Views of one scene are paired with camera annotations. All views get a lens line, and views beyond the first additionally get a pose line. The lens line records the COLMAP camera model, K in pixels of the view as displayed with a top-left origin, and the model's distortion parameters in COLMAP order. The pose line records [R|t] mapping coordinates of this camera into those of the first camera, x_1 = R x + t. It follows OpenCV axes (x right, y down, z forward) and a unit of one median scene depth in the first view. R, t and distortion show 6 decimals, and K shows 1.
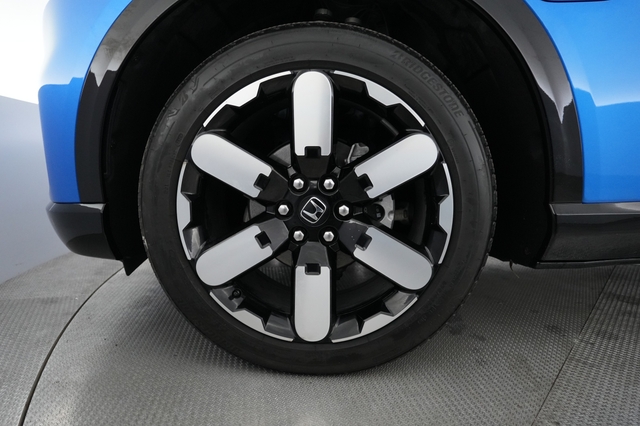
lens RADIAL K [[373.1, 0, 319.1], [0, 373.1, 210.9], [0, 0, 1]] dist [-0.002128, 0.001087]
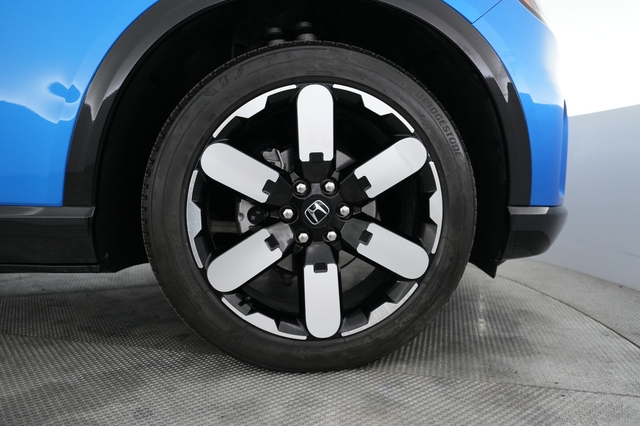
lens RADIAL K [[480.3, 0, 319.7], [0, 480.3, 211.6], [0, 0, 1]] dist [0.003799, -0.000626]
pose [[0.977529, -0.055224, 0.203438, -0.292547], [0.066396, 0.996614, -0.048502, 0.064744], [-0.200071, 0.060919, 0.977886, -0.348668]]
